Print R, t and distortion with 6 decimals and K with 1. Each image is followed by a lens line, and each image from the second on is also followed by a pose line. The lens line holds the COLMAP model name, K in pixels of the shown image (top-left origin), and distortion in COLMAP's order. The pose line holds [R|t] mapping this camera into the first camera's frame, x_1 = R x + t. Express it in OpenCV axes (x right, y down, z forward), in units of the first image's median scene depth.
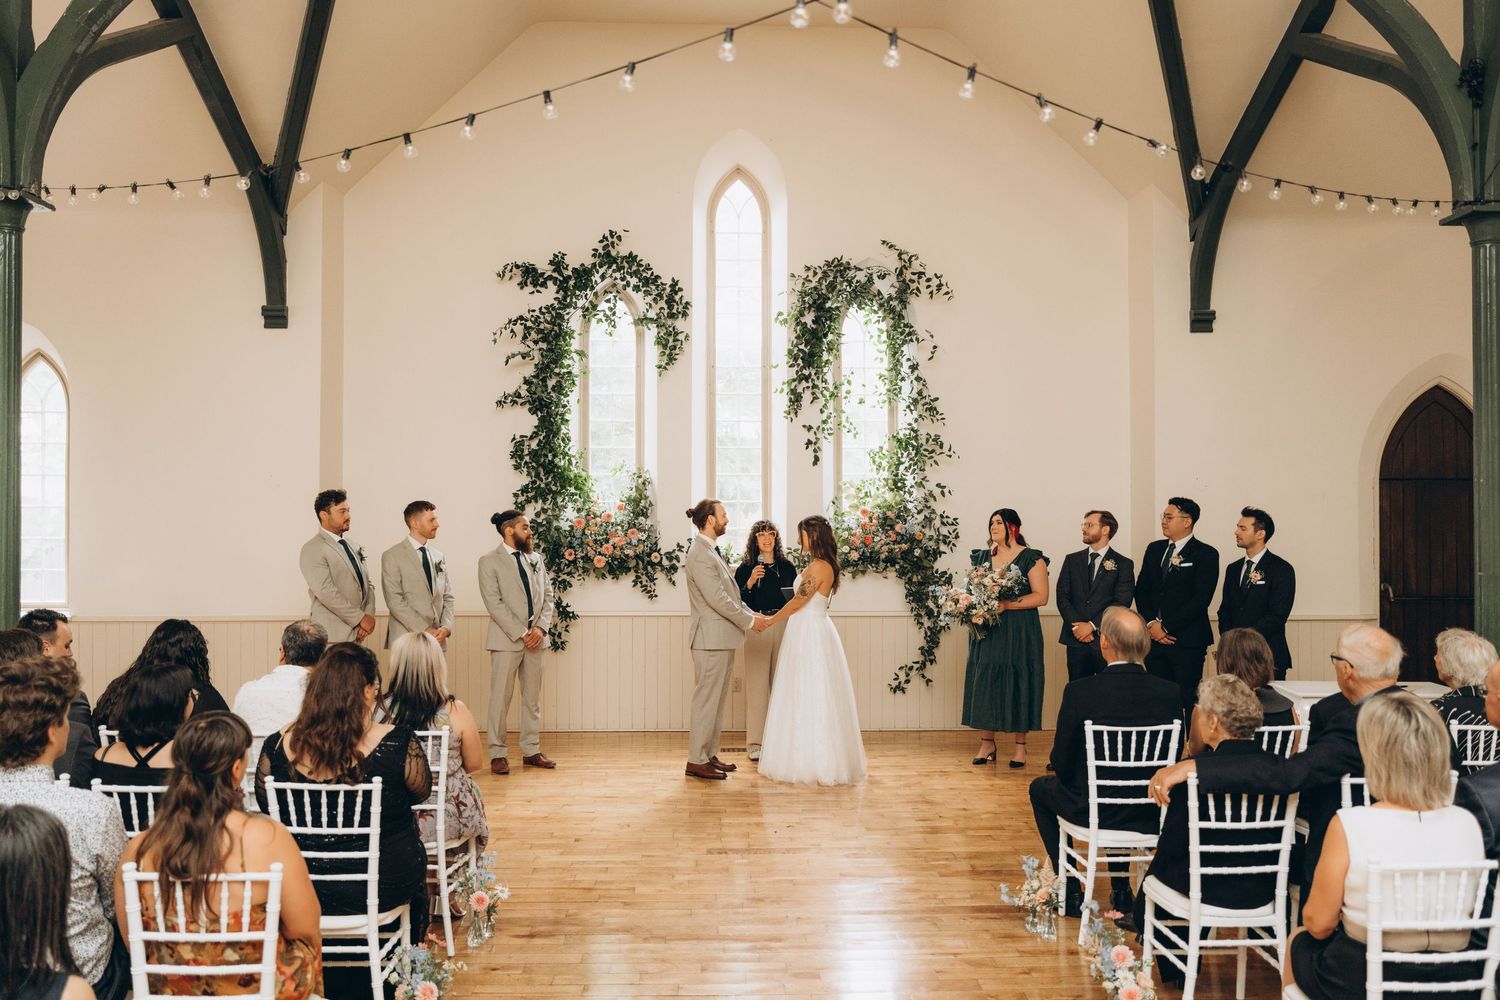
lens RADIAL K [[1276.5, 0, 749.2], [0, 1276.5, 490.1], [0, 0, 1]] dist [-0.057276, 0.007375]
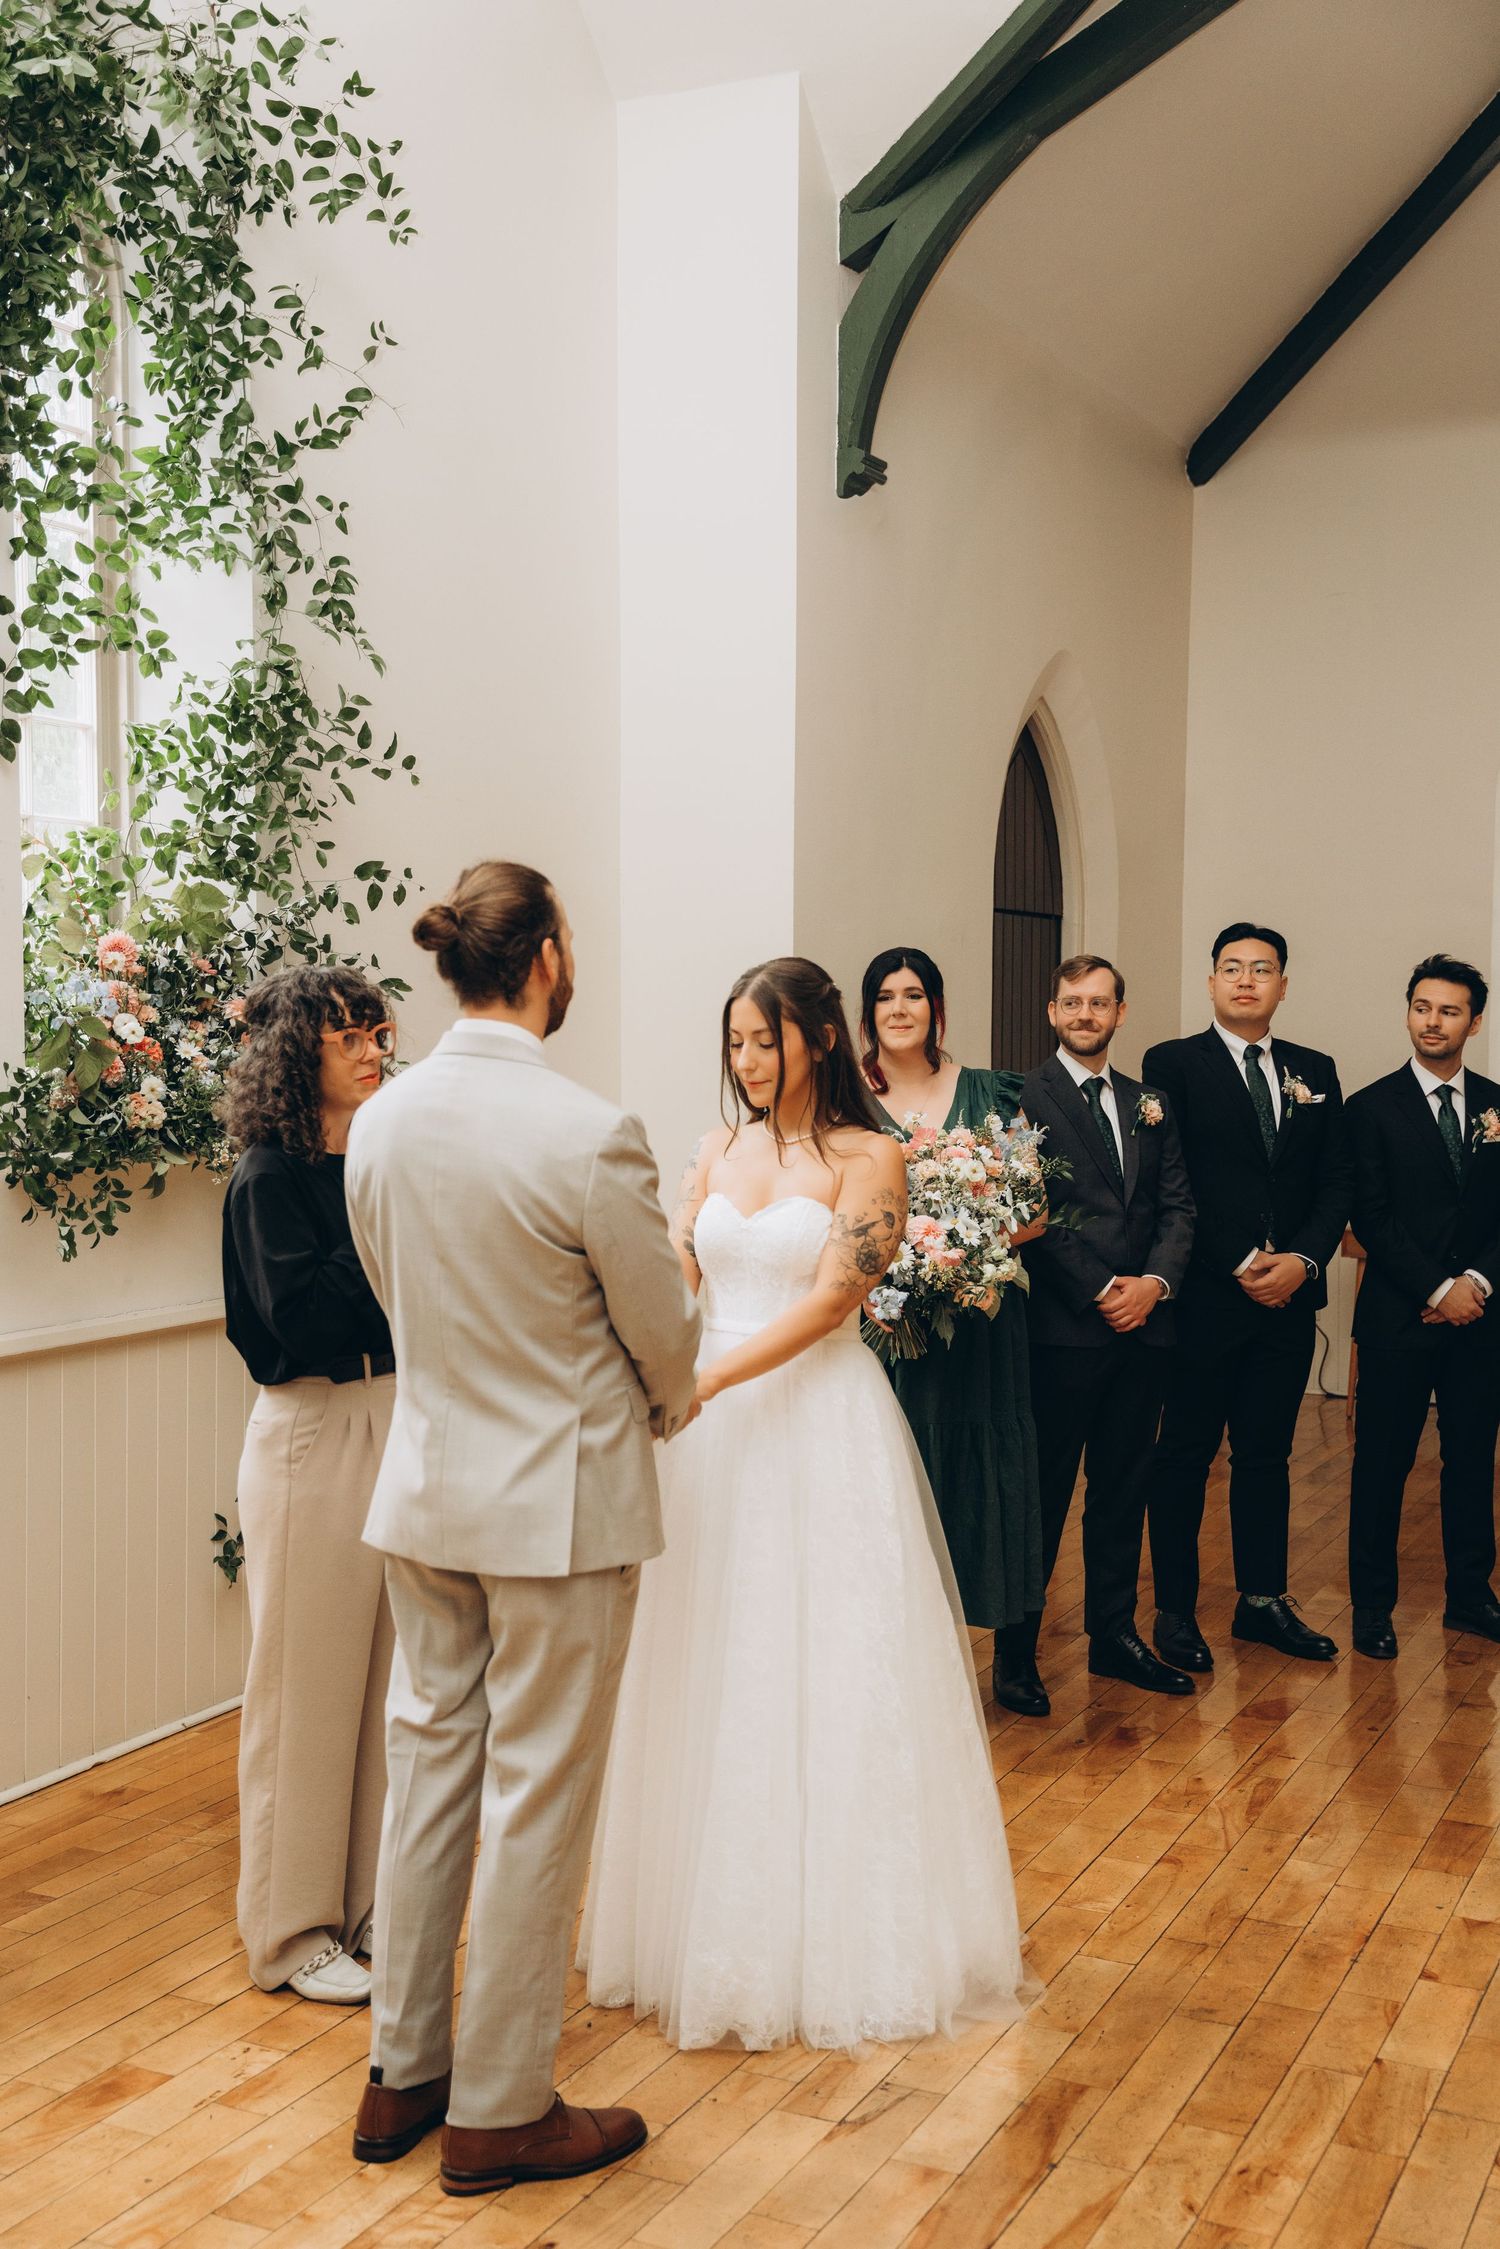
lens RADIAL K [[2344.4, 0, 767.0], [0, 2344.4, 1115.2], [0, 0, 1]] dist [0.076047, 0.000000]
pose [[0.456062, -0.040649, 0.889019, -0.300535], [-0.021008, 0.998186, 0.056418, 0.020855], [-0.889700, -0.044407, 0.454381, 0.654898]]
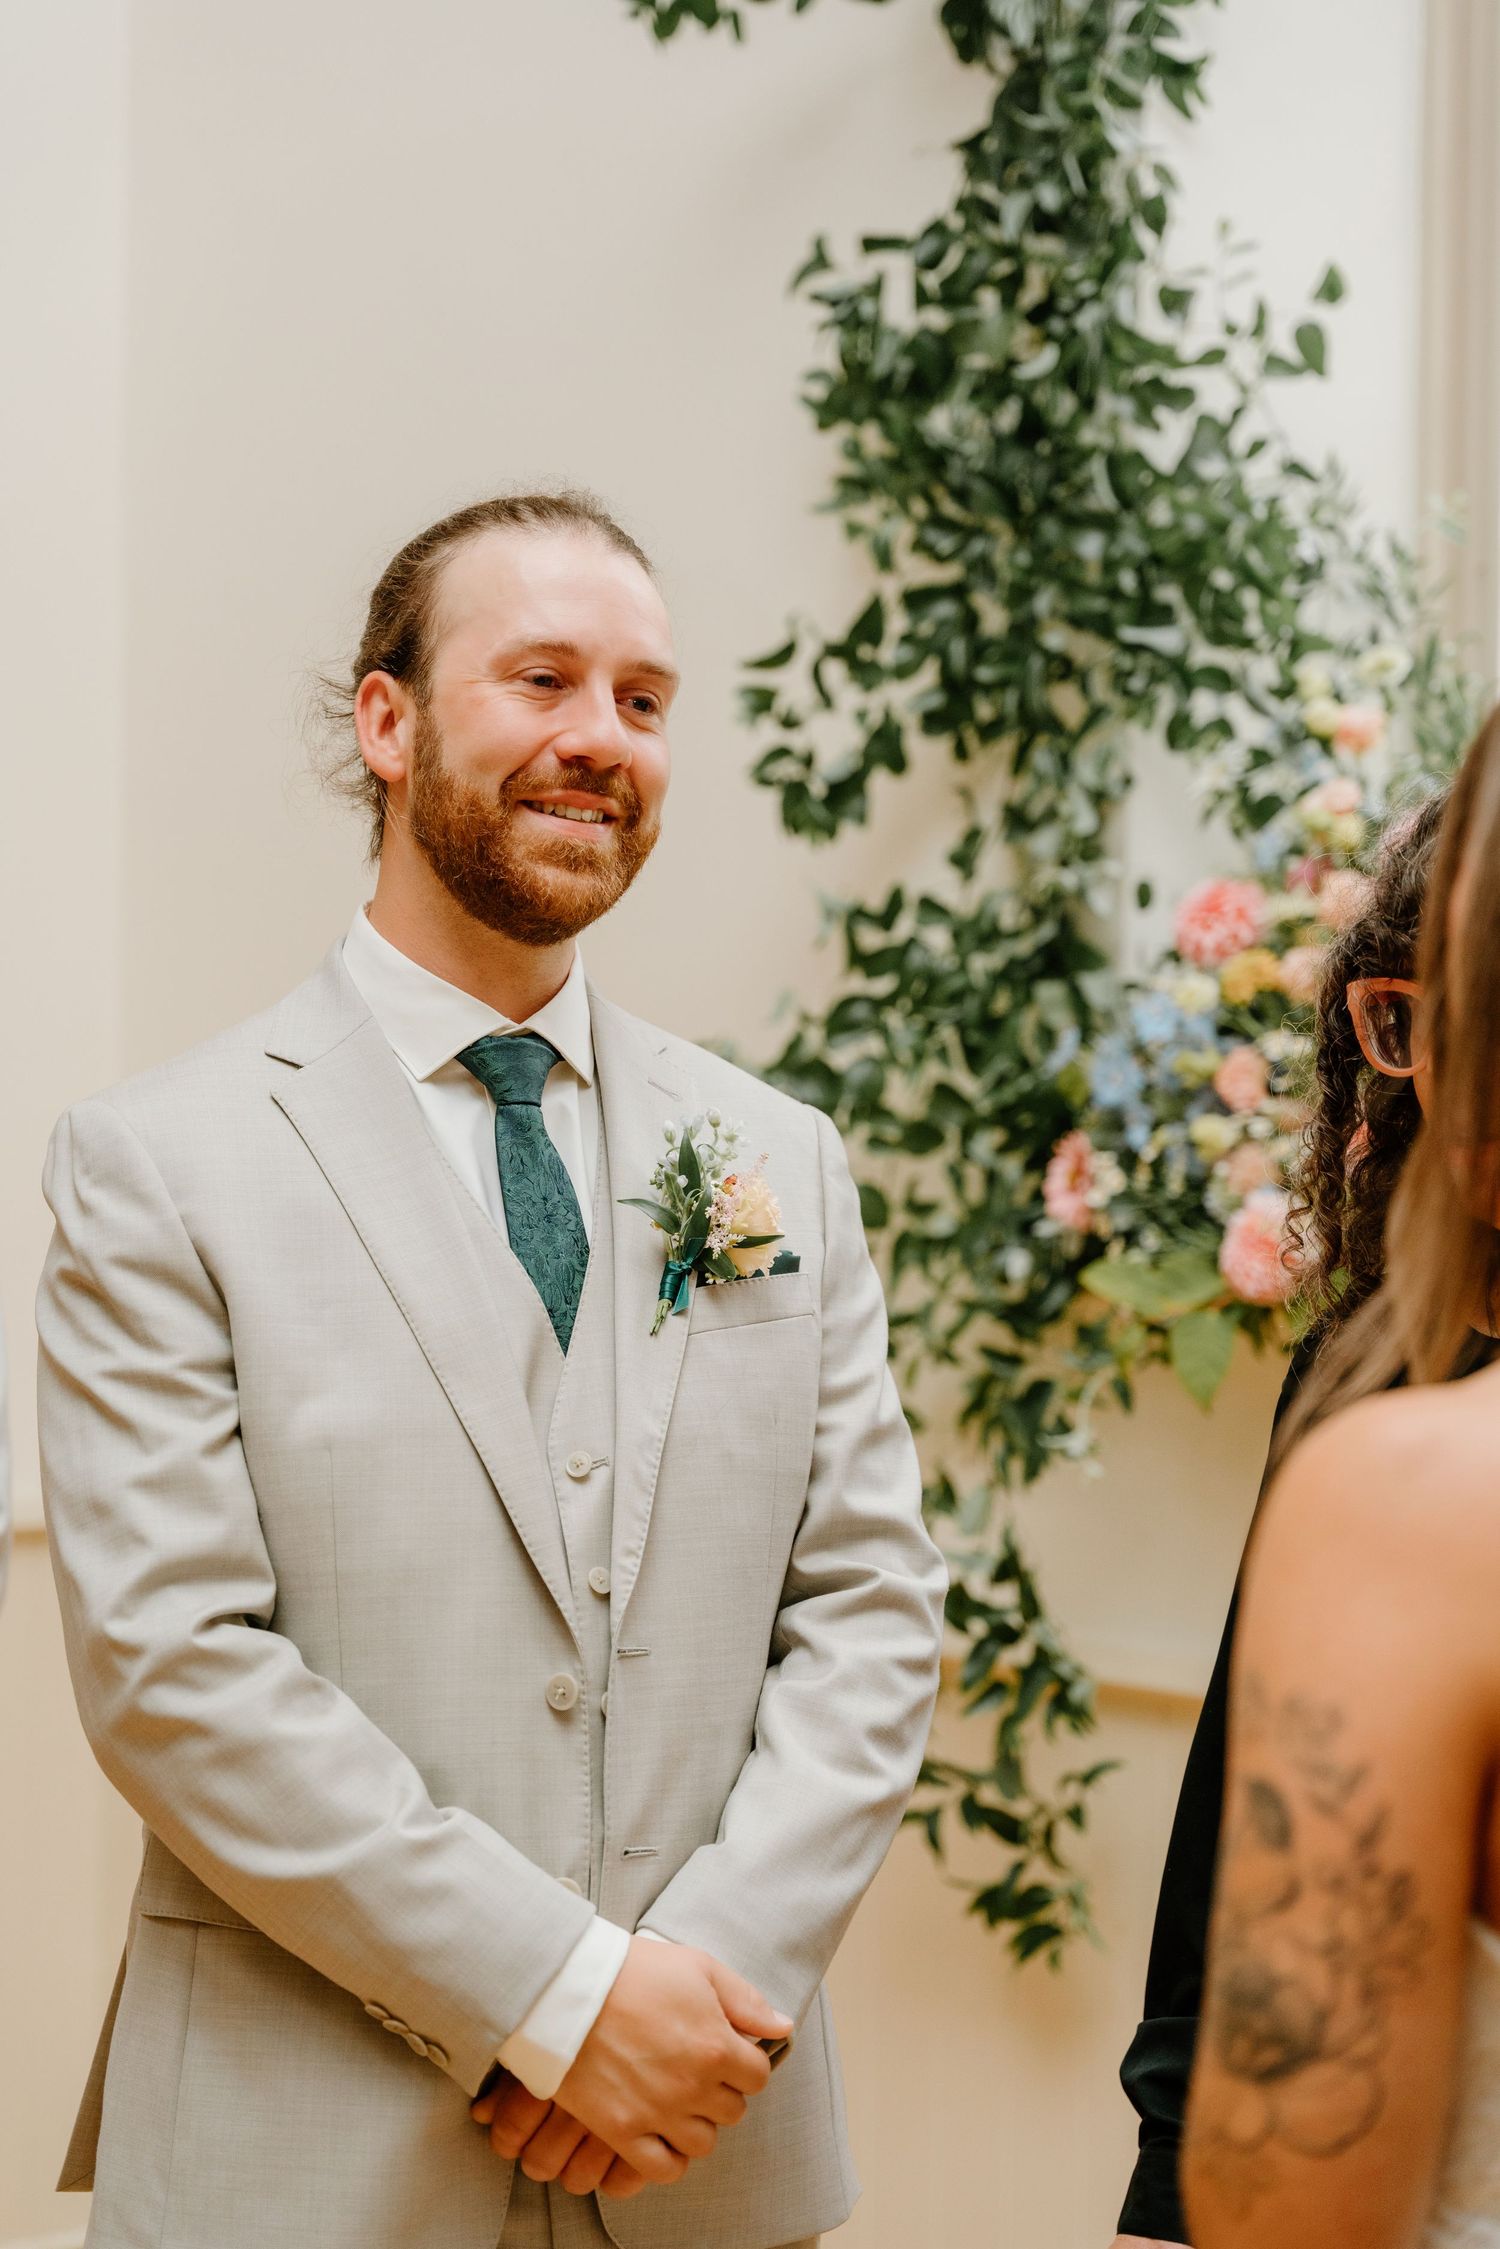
lens RADIAL K [[4756.5, 0, 722.5], [0, 4756.5, 1226.7], [0, 0, 1]] dist [0.050973, 0.000000]
pose [[0.632547, 0.029636, -0.773954, 0.181782], [-0.000223, 0.999275, 0.038082, 0.037851], [0.774522, -0.023916, 0.632095, 0.680430]]
